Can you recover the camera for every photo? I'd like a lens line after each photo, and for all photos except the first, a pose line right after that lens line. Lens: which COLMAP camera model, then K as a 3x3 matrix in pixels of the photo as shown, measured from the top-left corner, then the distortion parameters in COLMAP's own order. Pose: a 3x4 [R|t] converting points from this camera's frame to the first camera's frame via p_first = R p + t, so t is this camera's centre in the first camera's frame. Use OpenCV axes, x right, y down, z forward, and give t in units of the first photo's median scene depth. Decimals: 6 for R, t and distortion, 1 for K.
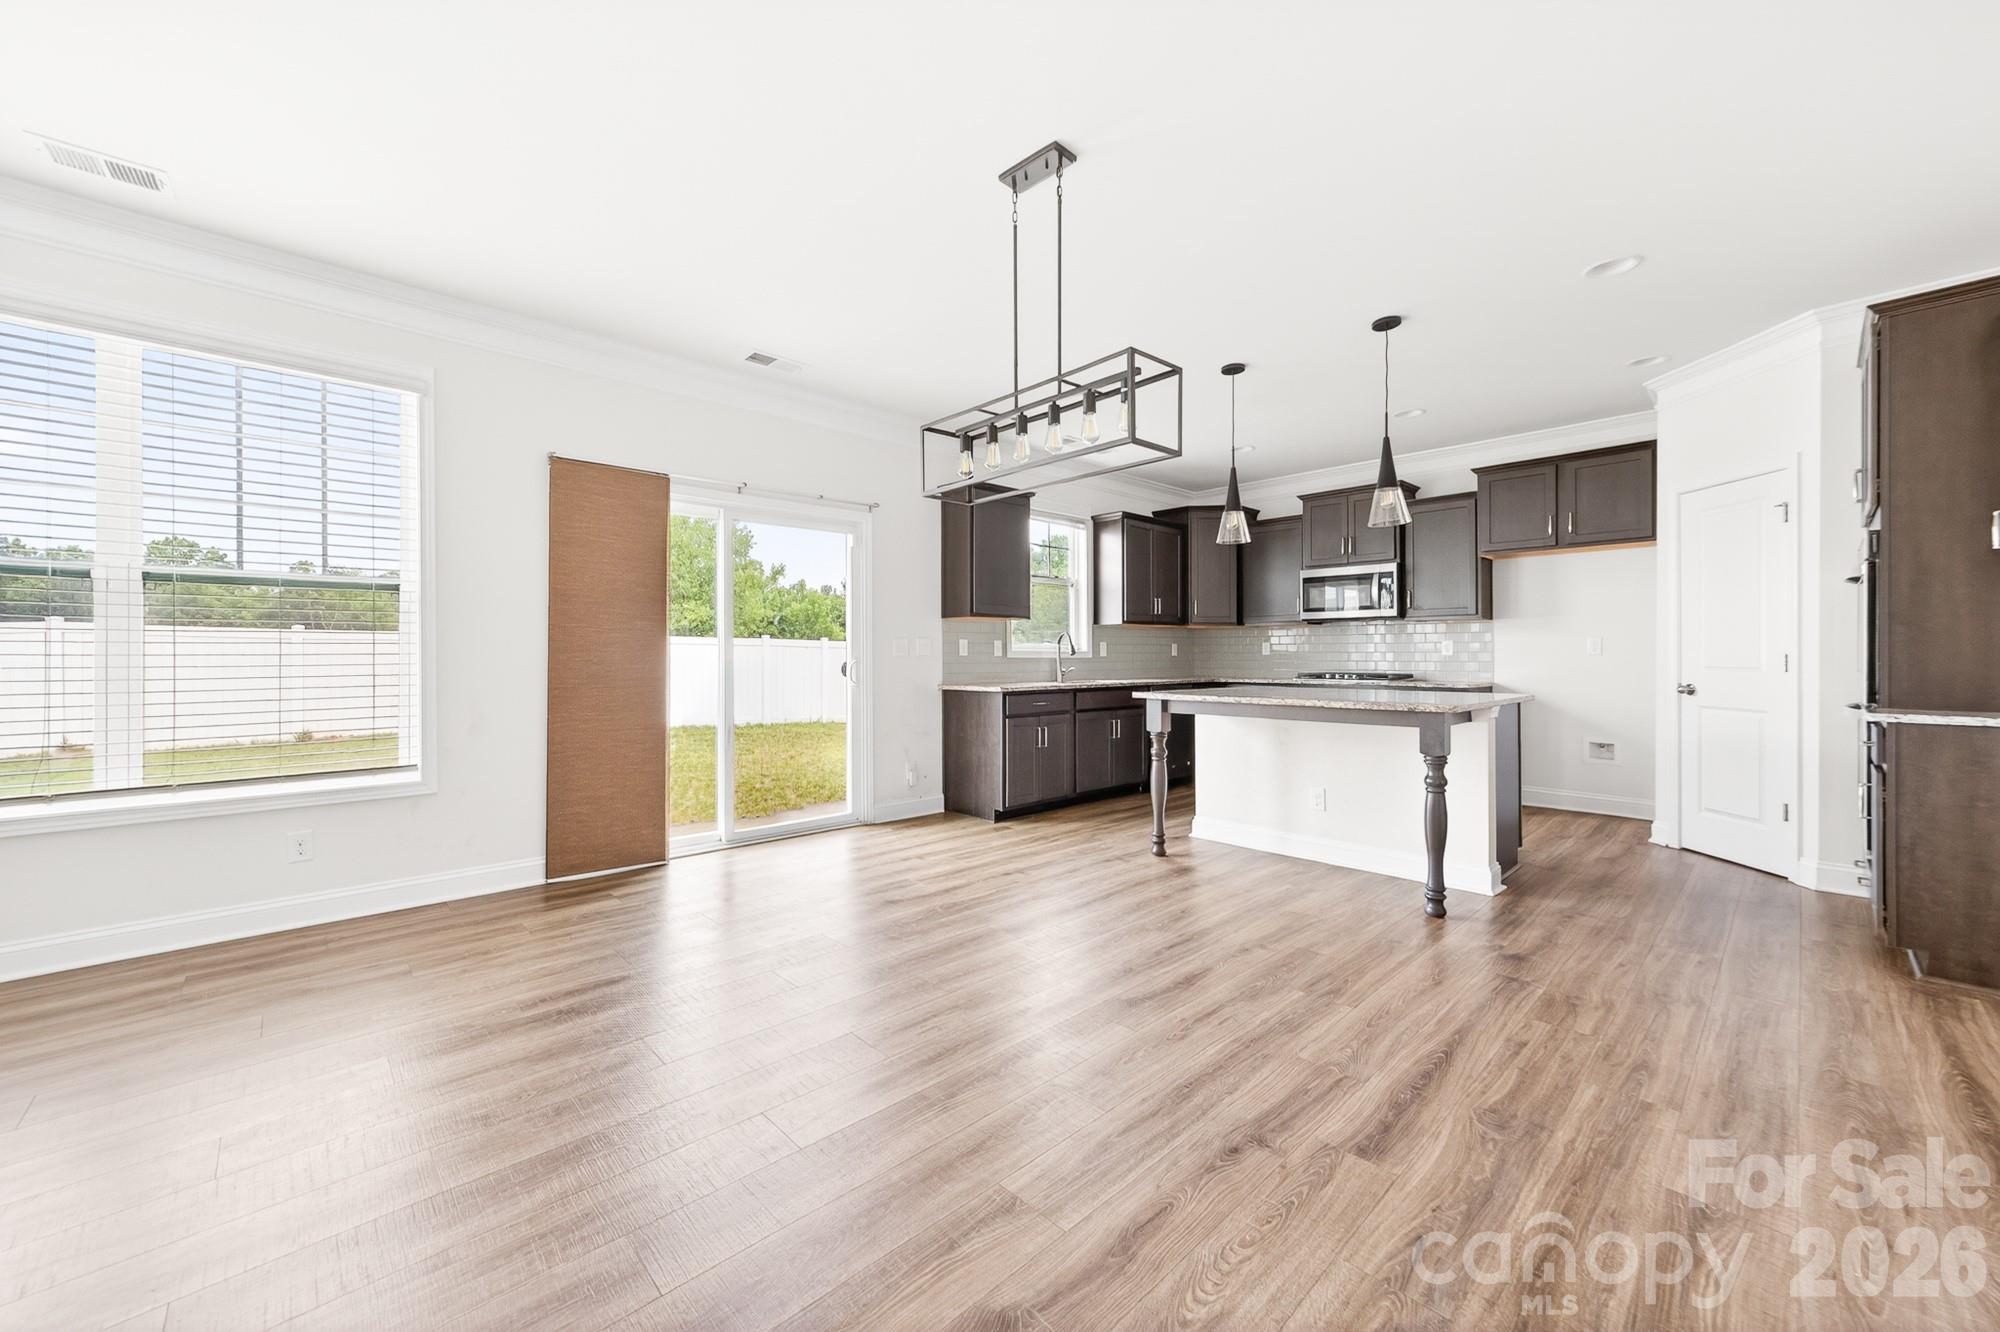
lens RADIAL K [[768.1, 0, 961.0], [0, 768.1, 658.1], [0, 0, 1]] dist [-0.004334, 0.000155]
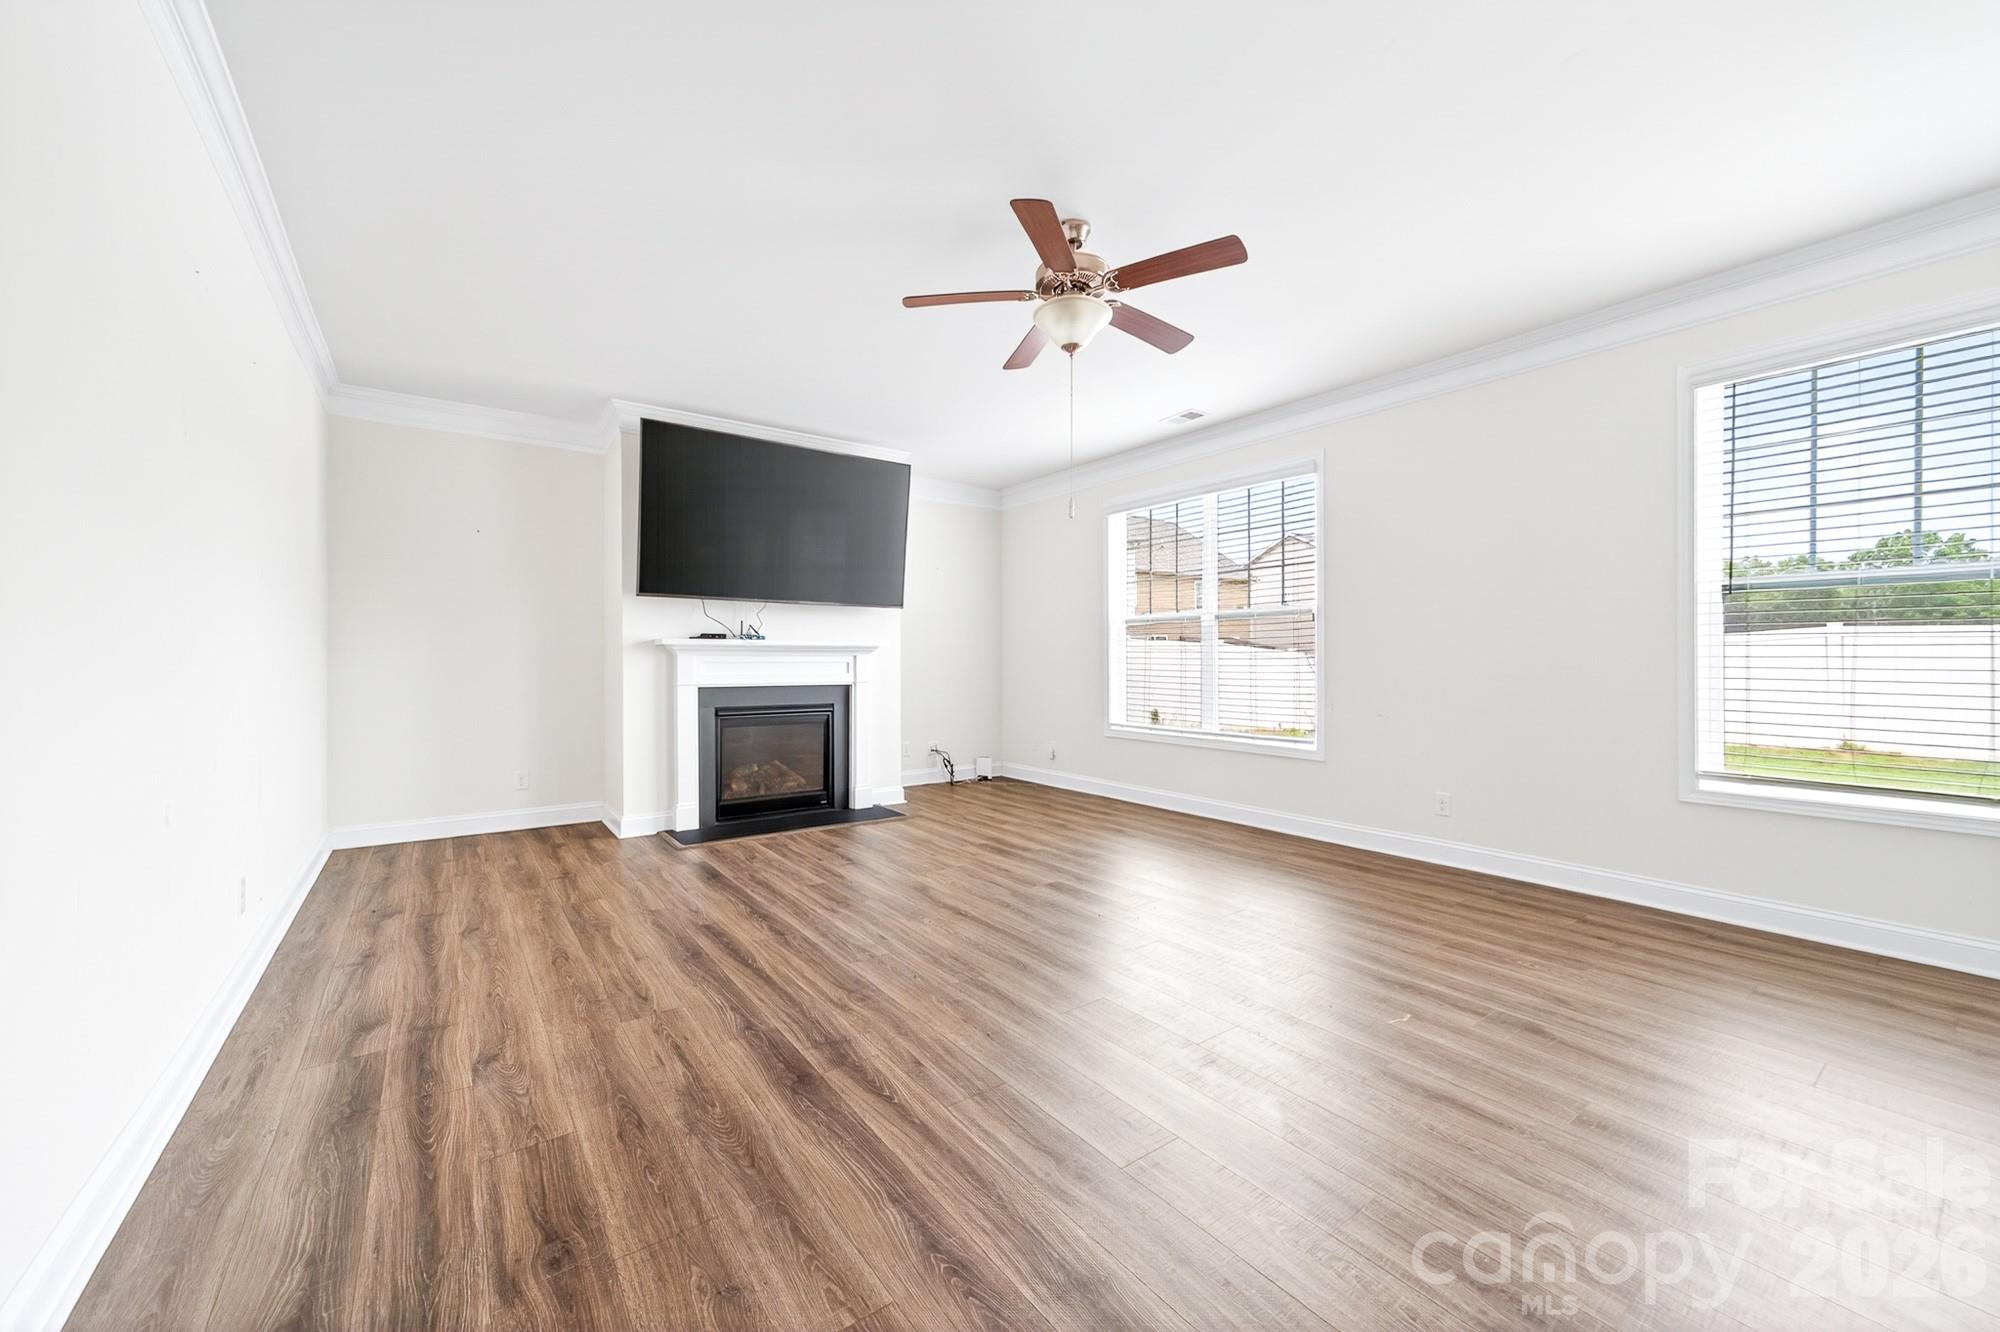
lens RADIAL K [[768.1, 0, 981.7], [0, 768.1, 661.0], [0, 0, 1]] dist [-0.004334, 0.000155]
pose [[-0.117618, 0.002698, -0.993055, 0.604645], [-0.002386, 0.999993, 0.003000, -0.002813], [0.993056, 0.002722, -0.117611, 0.453647]]
